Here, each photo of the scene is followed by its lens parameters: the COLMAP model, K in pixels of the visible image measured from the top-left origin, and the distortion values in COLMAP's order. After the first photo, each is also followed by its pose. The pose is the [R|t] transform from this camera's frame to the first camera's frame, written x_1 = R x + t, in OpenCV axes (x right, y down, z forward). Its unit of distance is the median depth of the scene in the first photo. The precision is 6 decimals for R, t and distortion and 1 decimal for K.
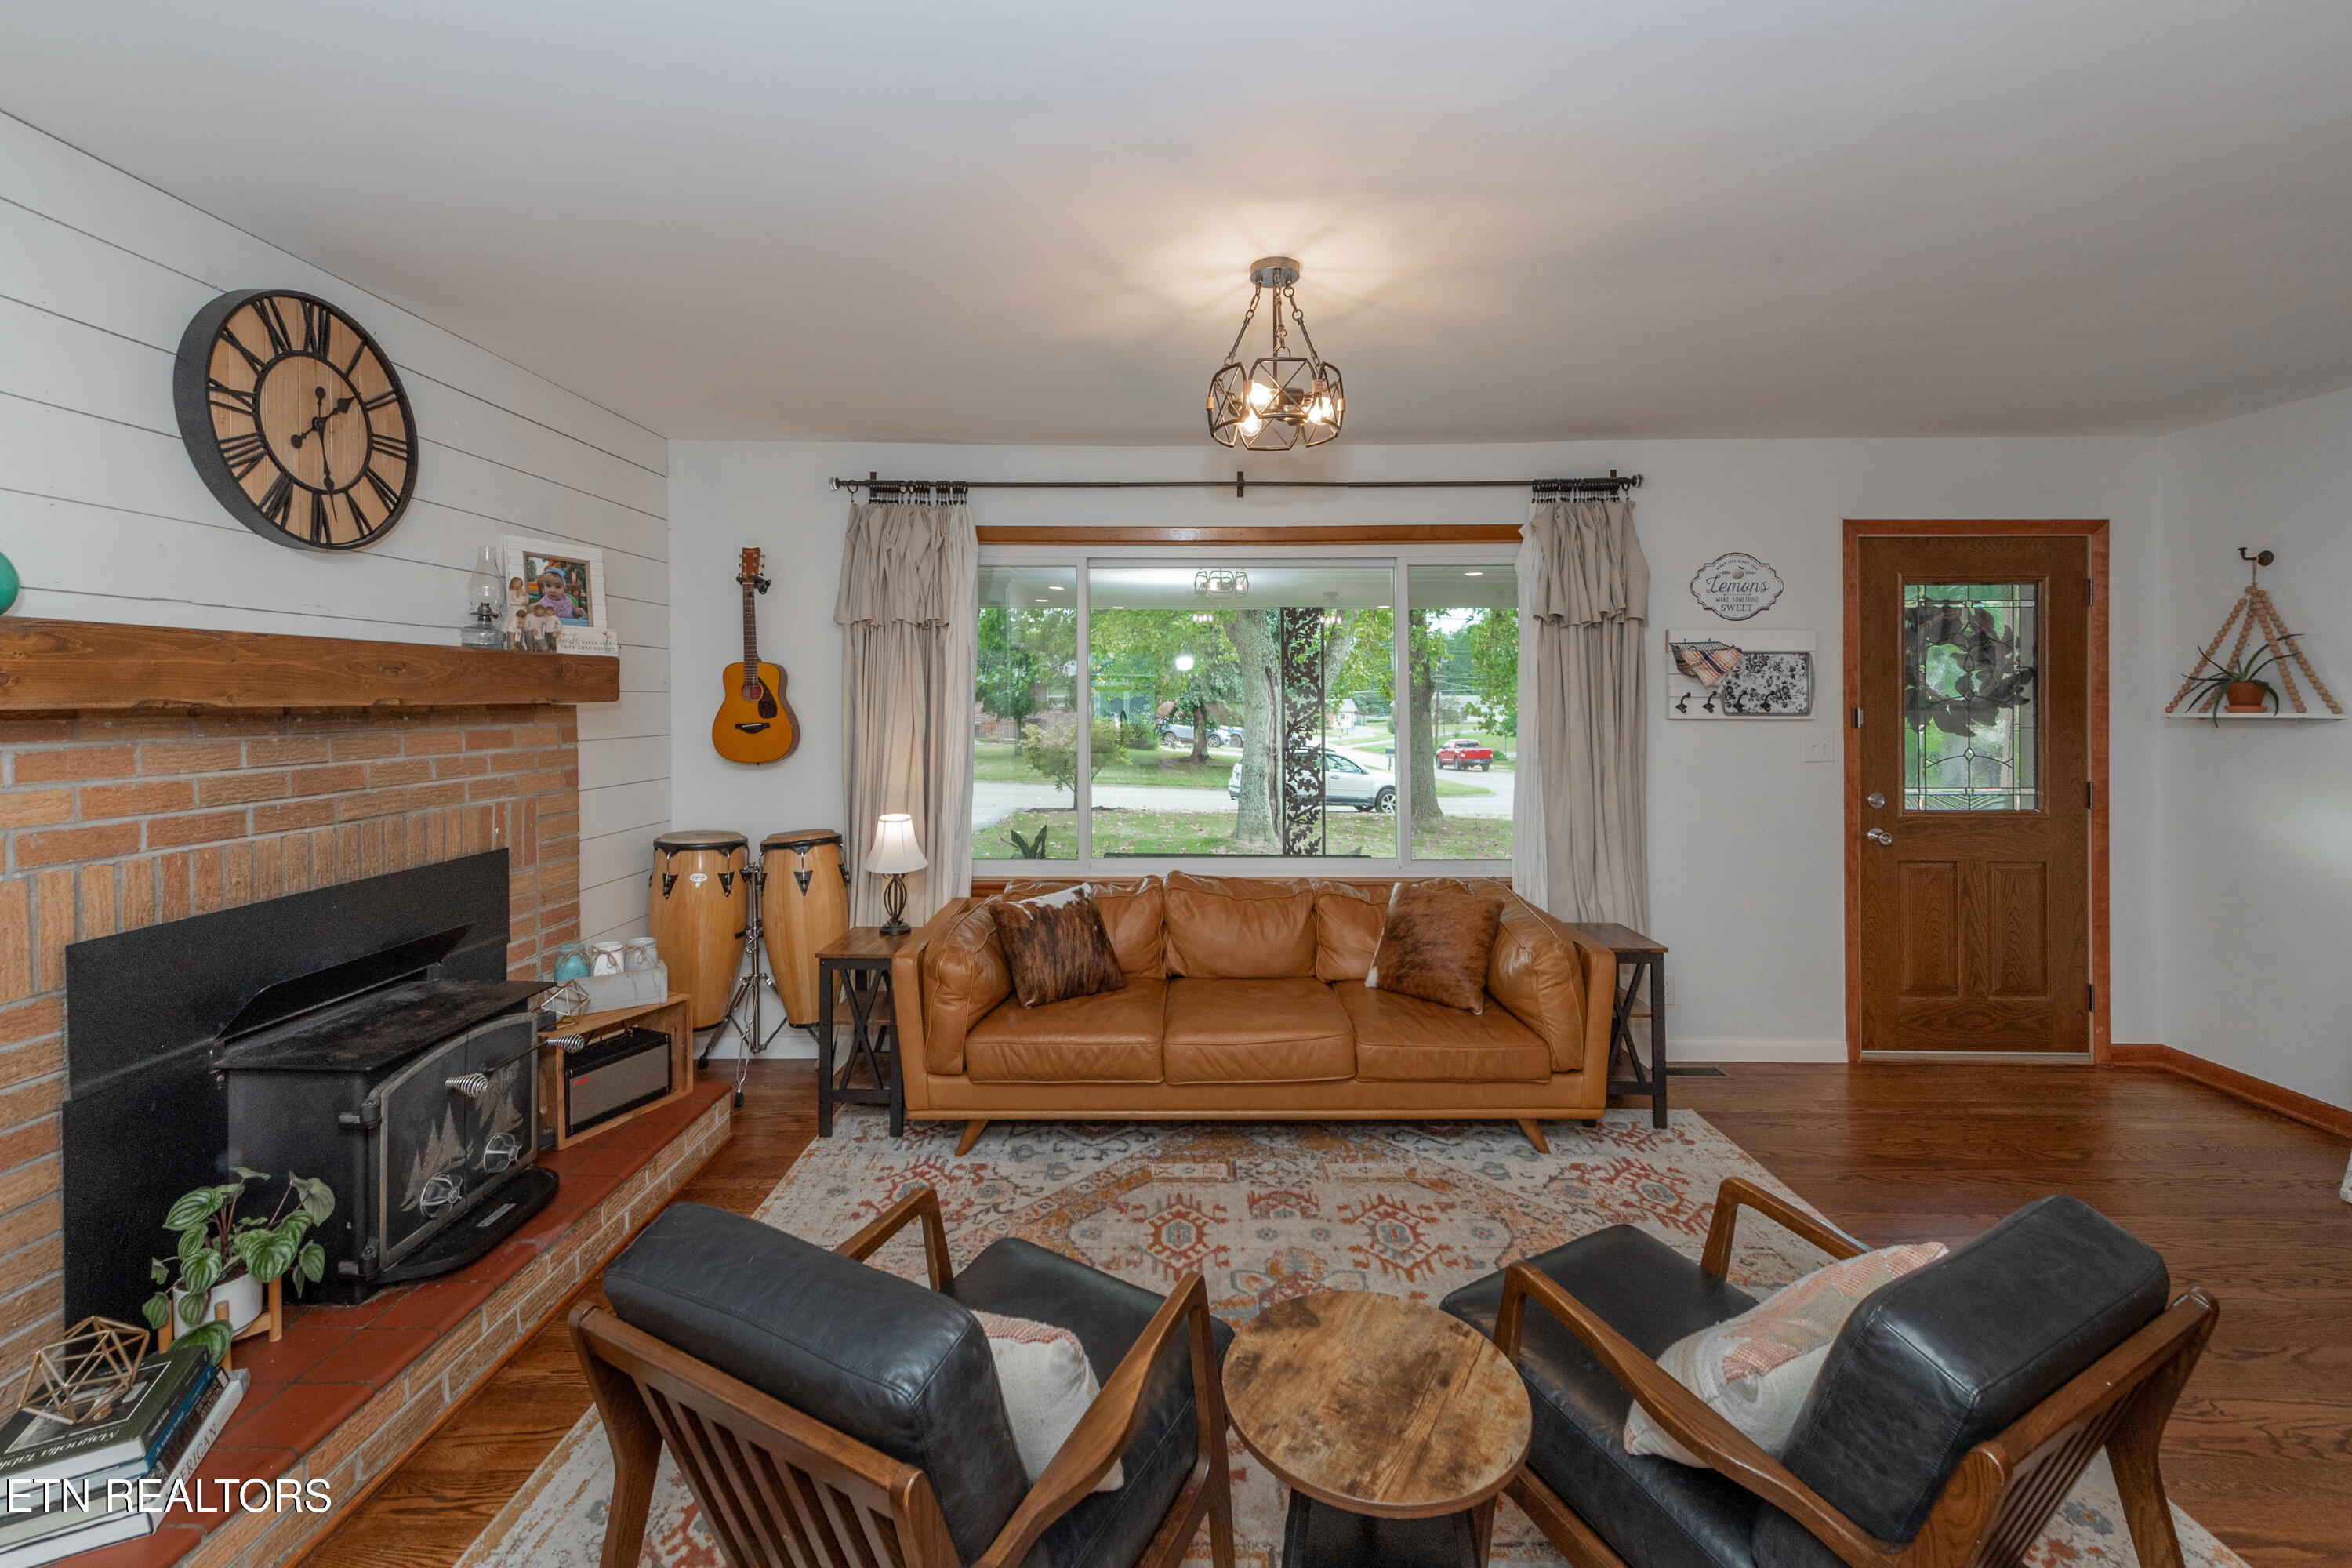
lens RADIAL K [[985.2, 0, 1159.9], [0, 985.2, 704.4], [0, 0, 1]] dist [-0.004229, 0.000983]
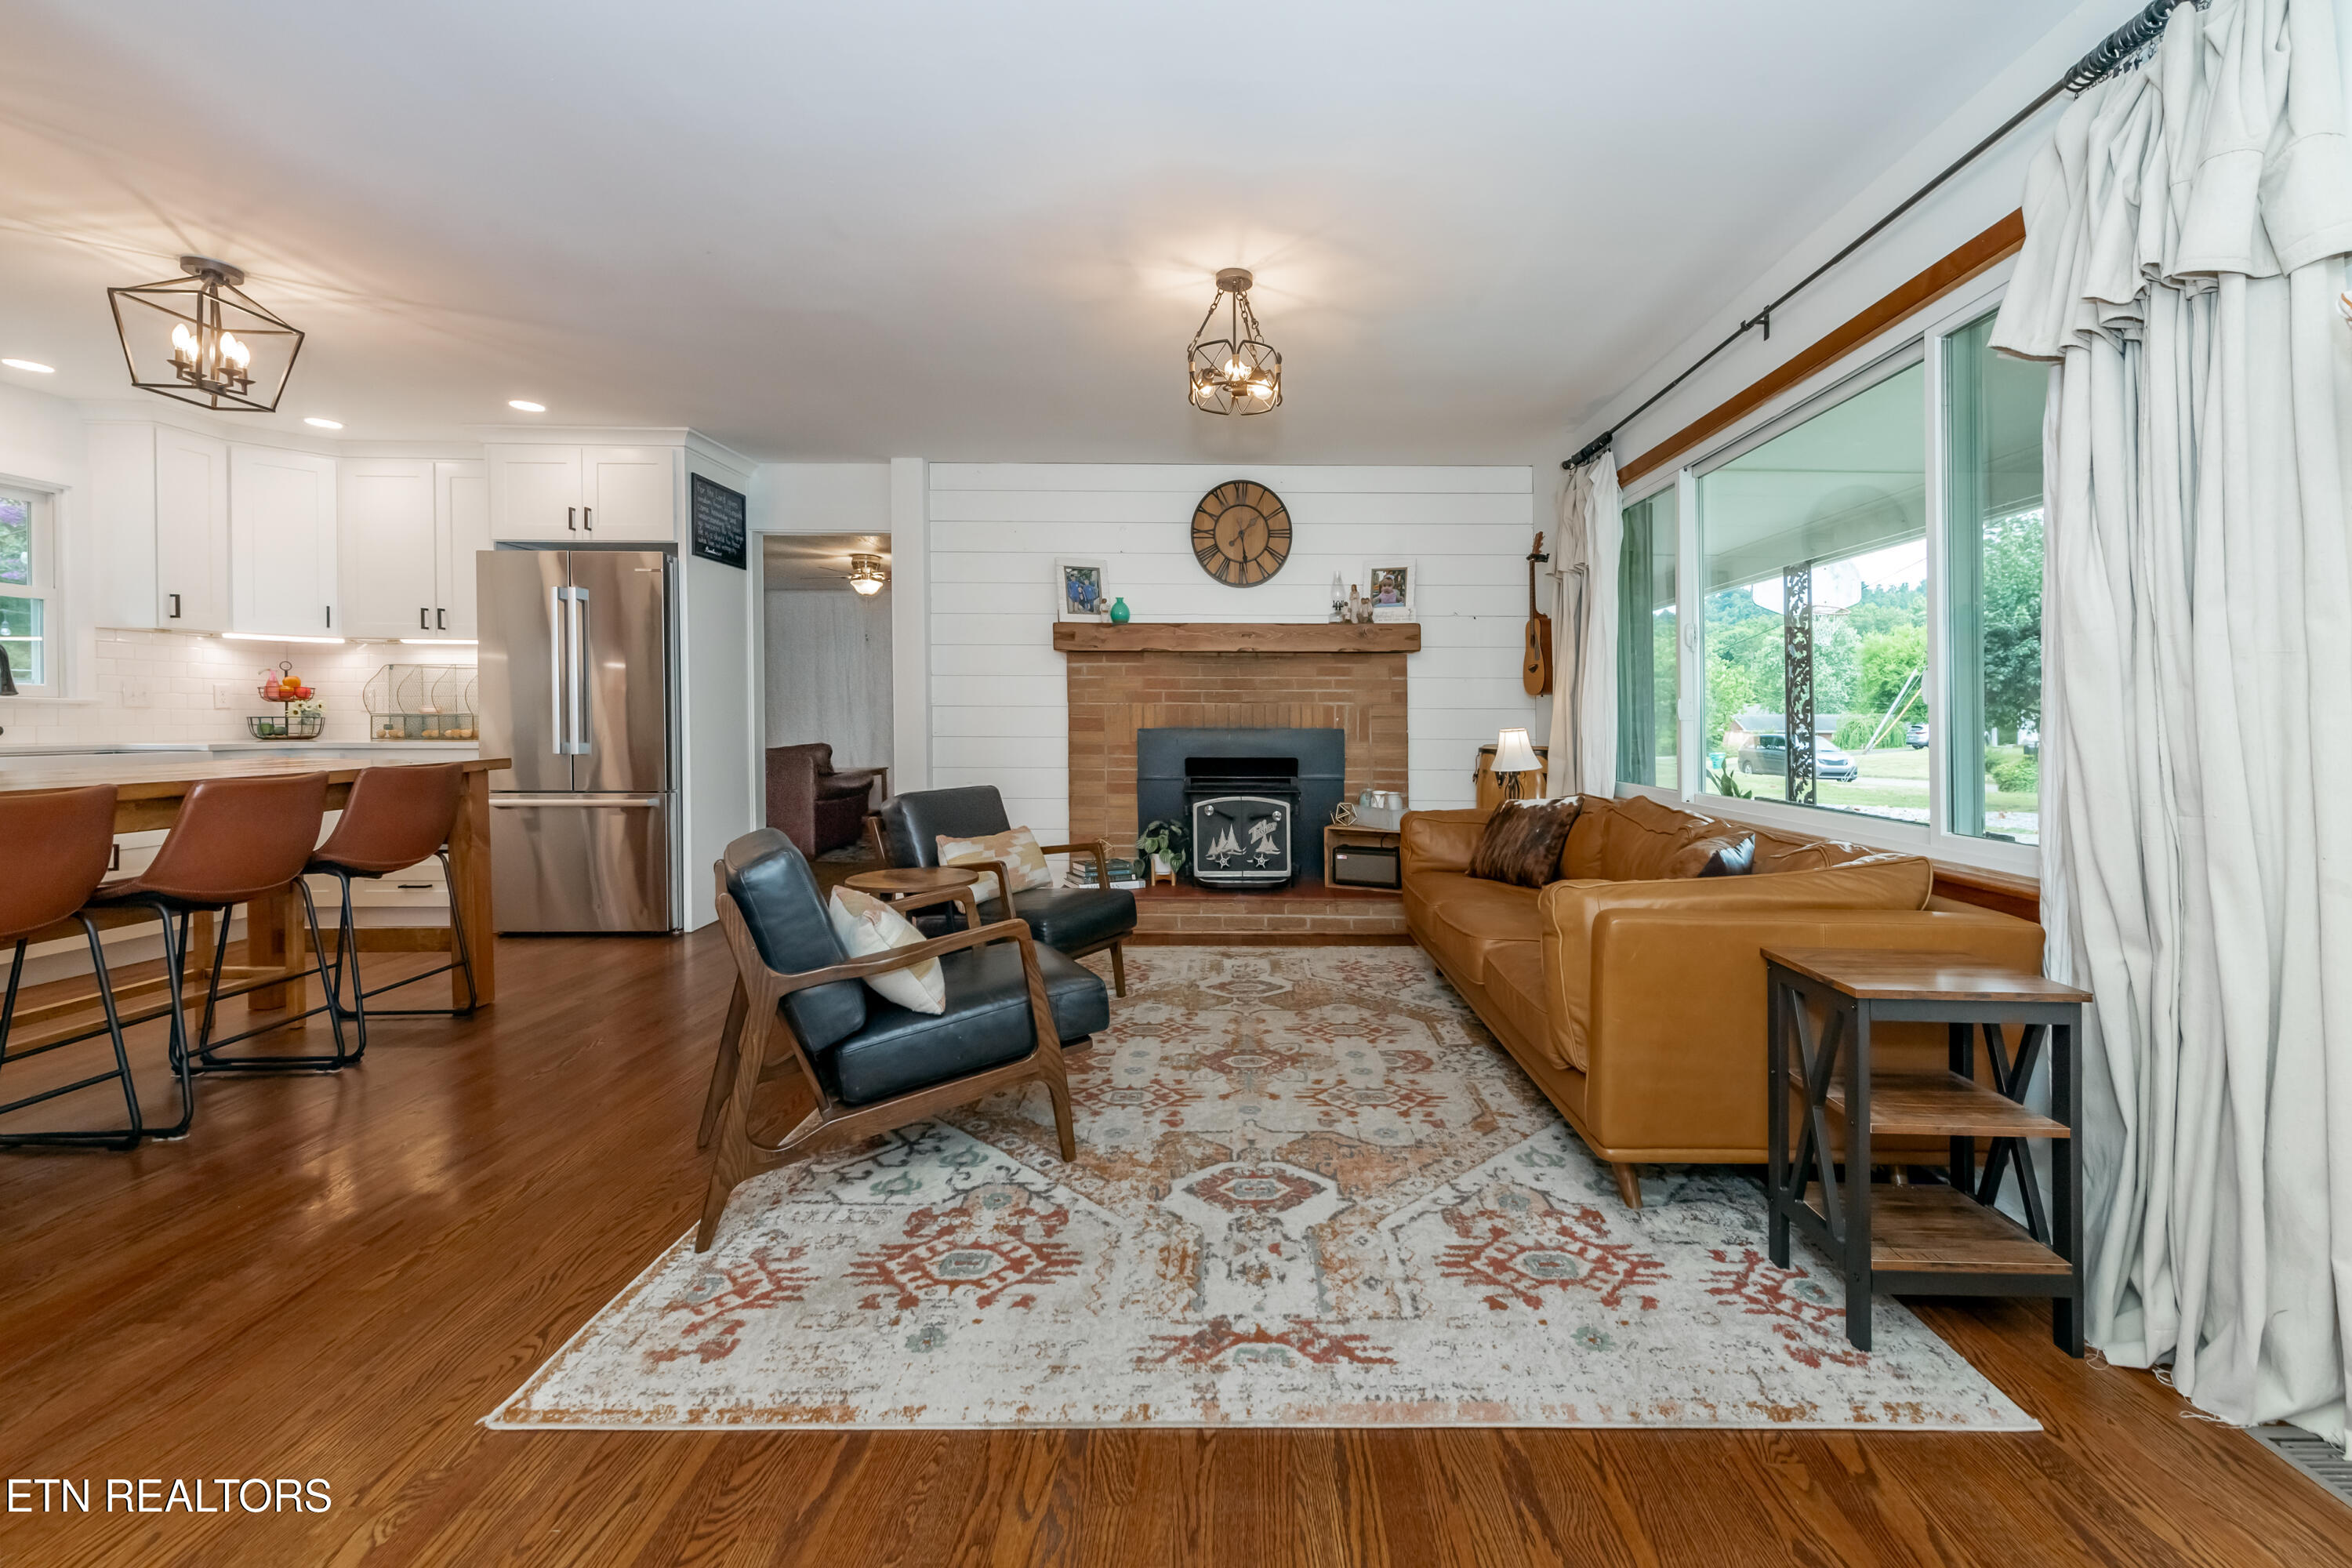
lens RADIAL K [[945.6, 0, 1211.9], [0, 945.6, 699.4], [0, 0, 1]] dist [0.014581, -0.004354]
pose [[0.001554, -0.022270, -0.999751, 1.312809], [-0.014676, 0.999644, -0.022290, 0.154456], [0.999891, 0.014707, 0.001227, 0.872987]]
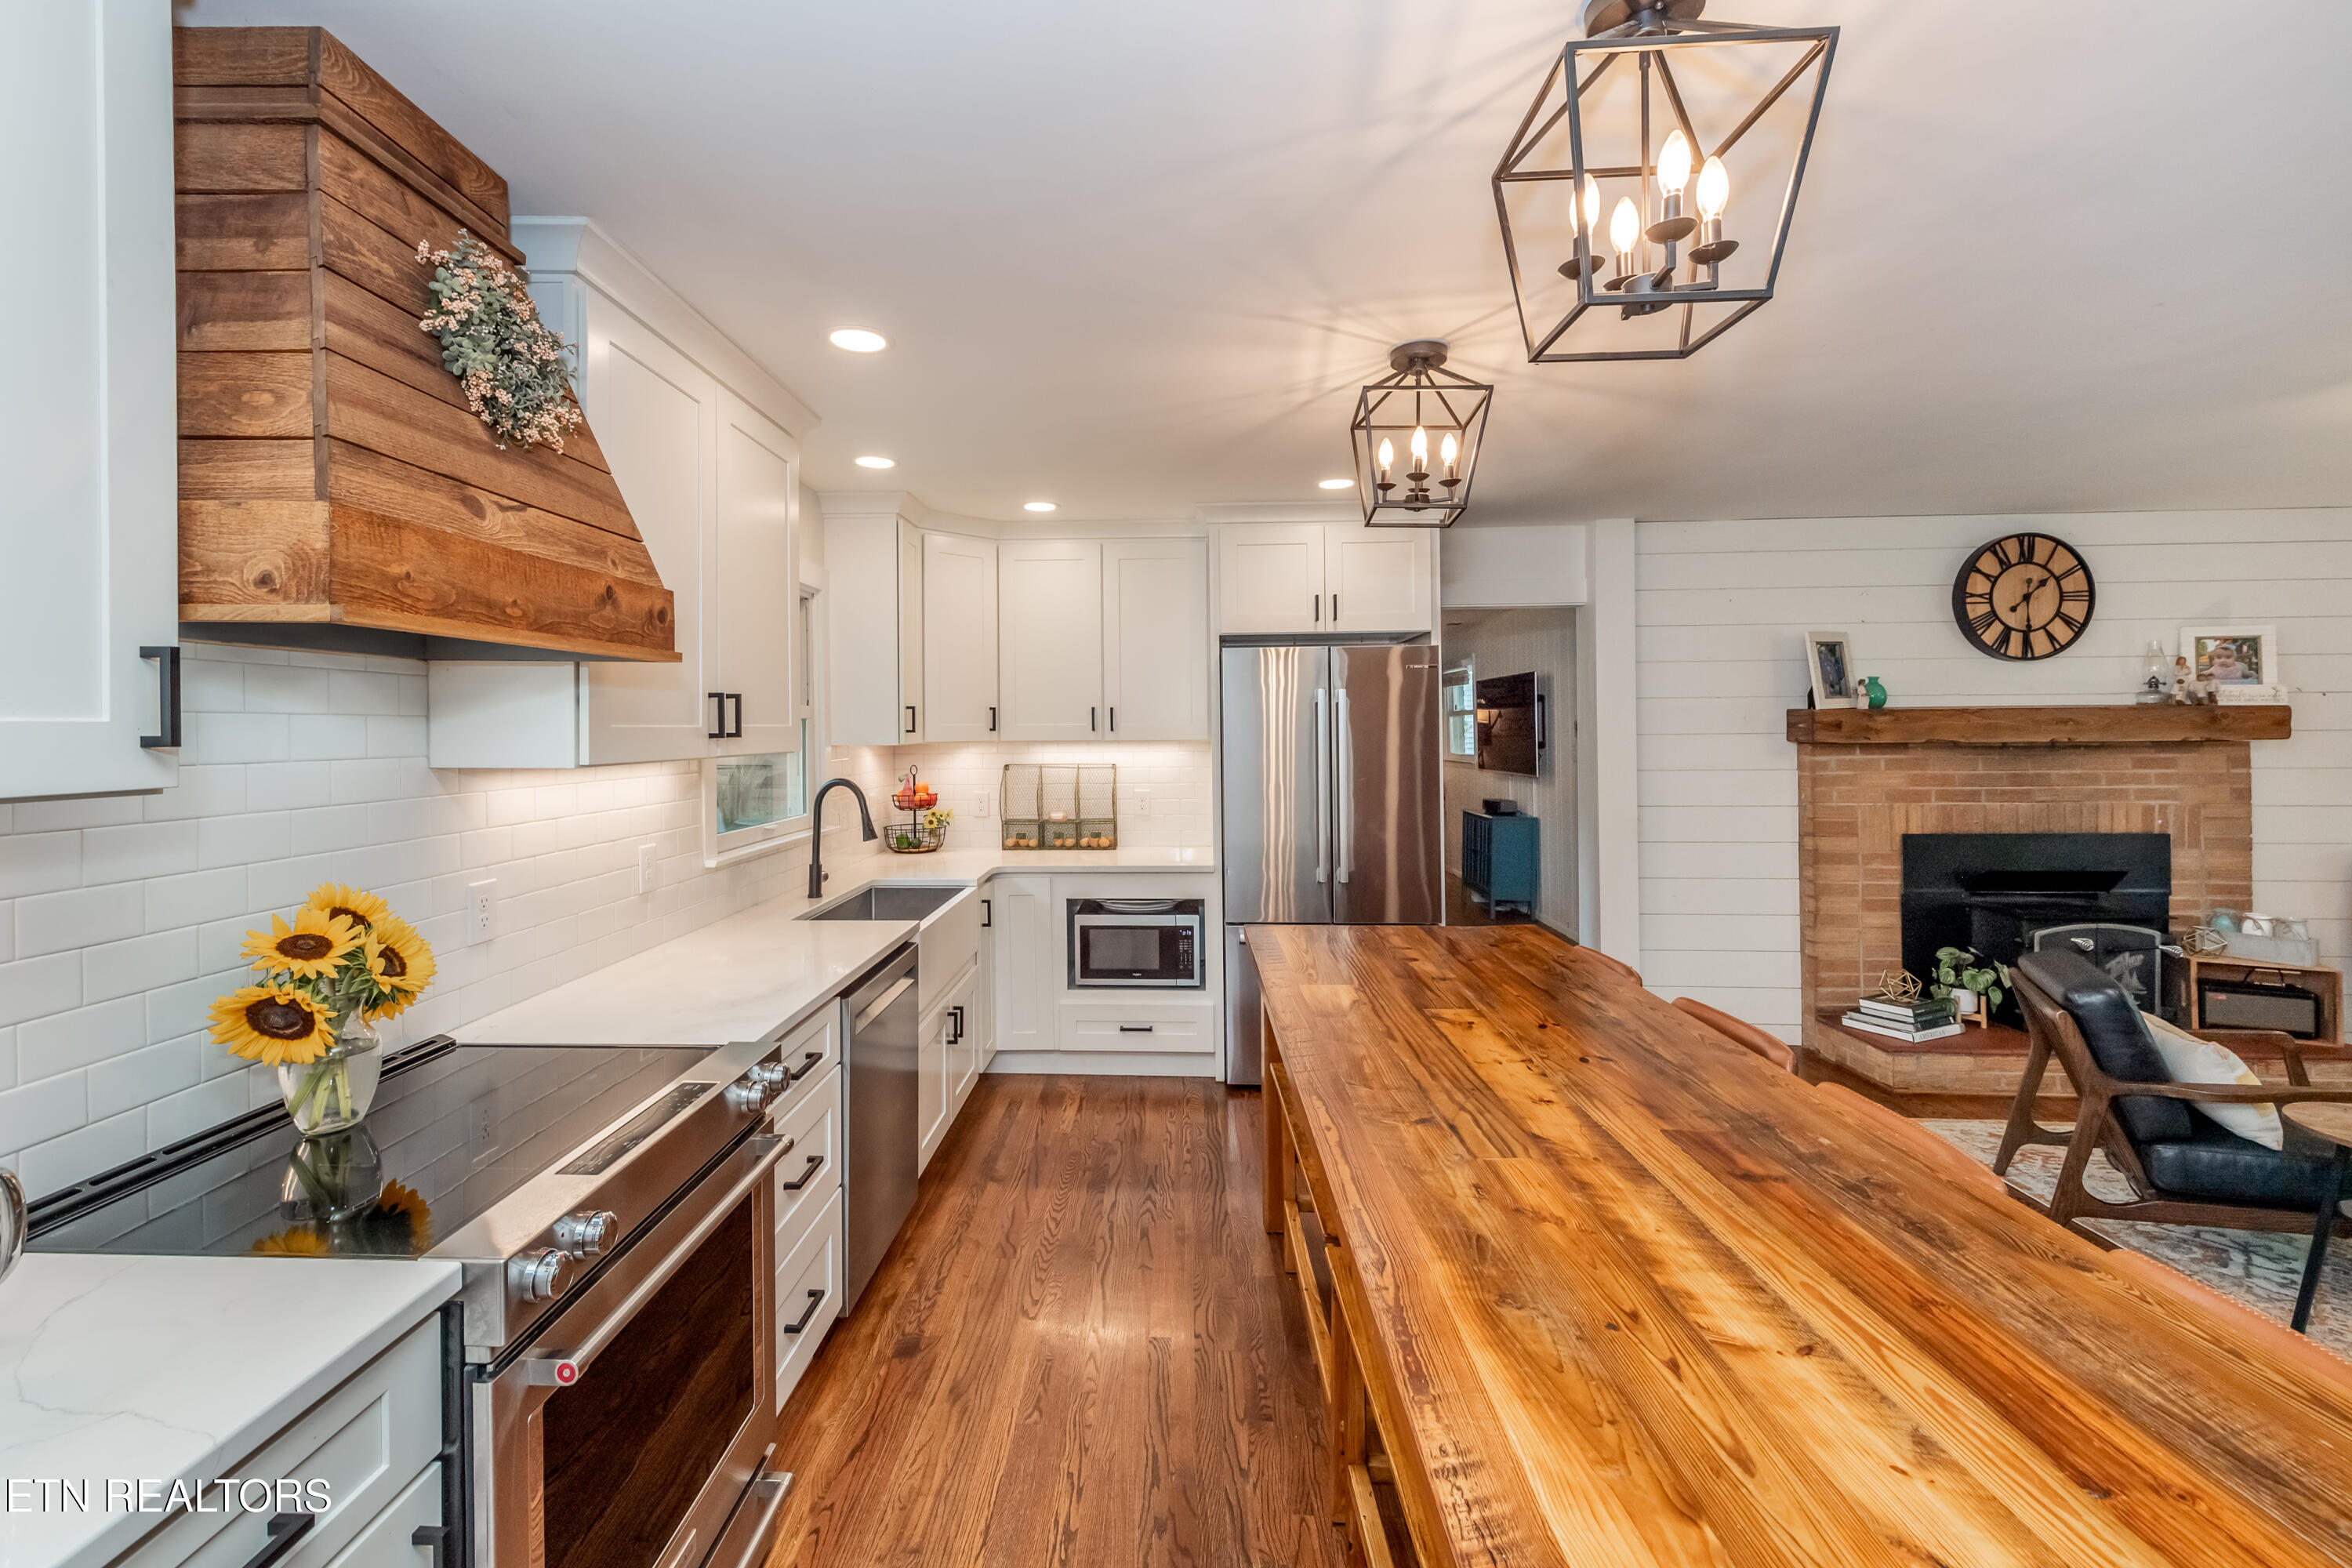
lens RADIAL K [[945.6, 0, 1142.2], [0, 945.6, 727.2], [0, 0, 1]] dist [0.014581, -0.004354]
pose [[-0.040826, 0.003754, -0.999159, 1.047994], [-0.001480, 0.999992, 0.003818, -0.029294], [0.999165, 0.001635, -0.040820, -0.639295]]
